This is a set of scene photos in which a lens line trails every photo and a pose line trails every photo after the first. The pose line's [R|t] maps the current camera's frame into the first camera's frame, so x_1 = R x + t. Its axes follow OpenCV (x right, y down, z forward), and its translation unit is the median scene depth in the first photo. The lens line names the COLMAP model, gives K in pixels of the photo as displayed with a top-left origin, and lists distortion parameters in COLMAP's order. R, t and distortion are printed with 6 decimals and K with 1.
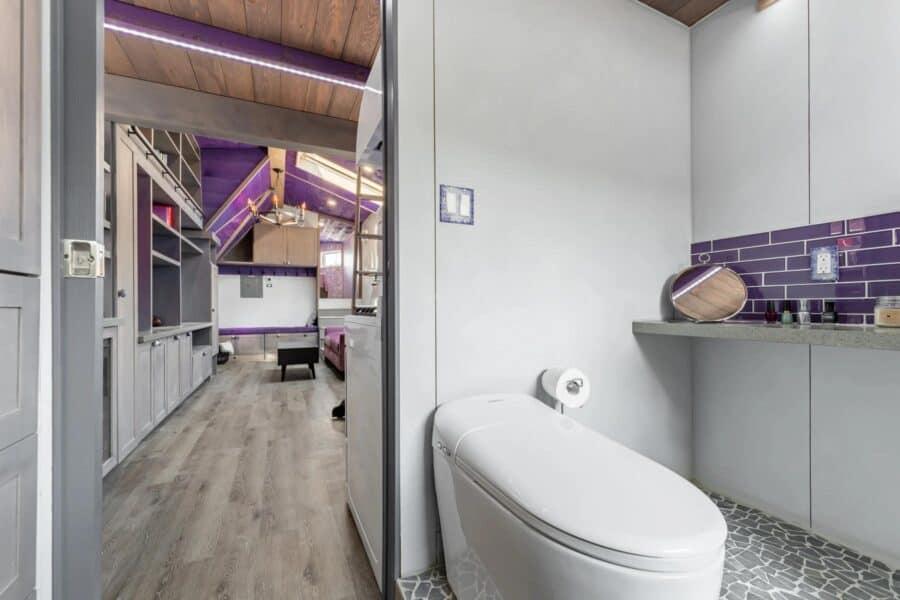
lens RADIAL K [[355.7, 0, 455.0], [0, 355.7, 303.7], [0, 0, 1]] dist [0.003332, -0.000230]
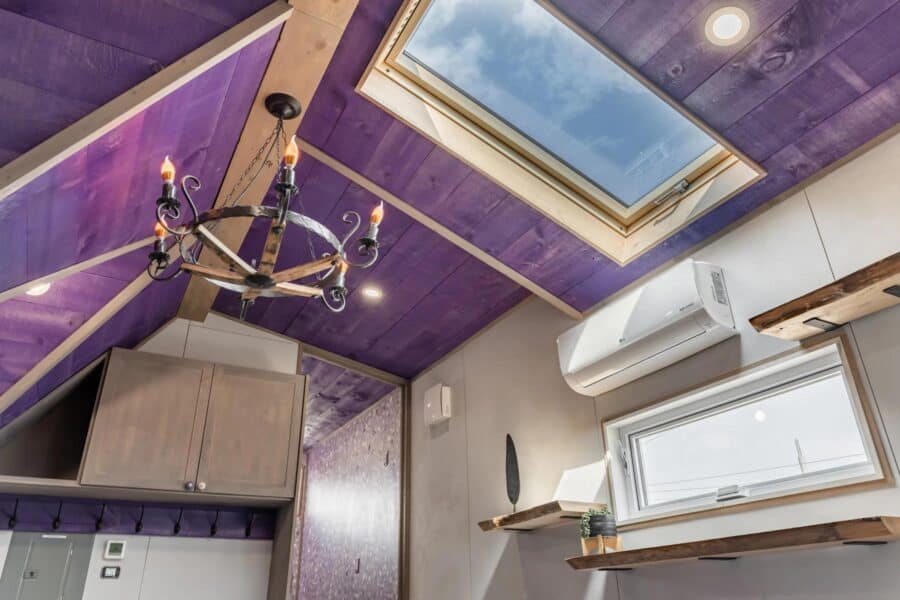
lens RADIAL K [[629.4, 0, 448.0], [0, 629.4, 315.5], [0, 0, 1]] dist [-0.004018, 0.003154]
pose [[0.998540, 0.010162, 0.053059, -0.285115], [0.013389, 0.904957, -0.425293, -0.019567], [-0.052338, 0.425382, 0.903499, 0.454860]]
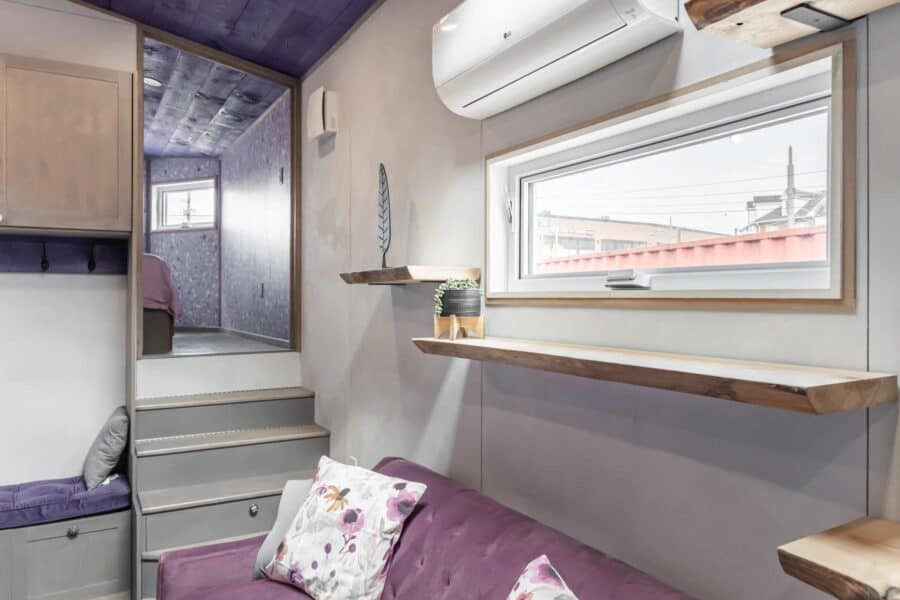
lens RADIAL K [[629.4, 0, 449.3], [0, 629.4, 299.2], [0, 0, 1]] dist [-0.004018, 0.003154]
pose [[0.997426, 0.008913, 0.071142, -0.200345], [-0.009777, 0.999883, 0.011798, -0.067175], [-0.071029, -0.012463, 0.997396, 0.557745]]
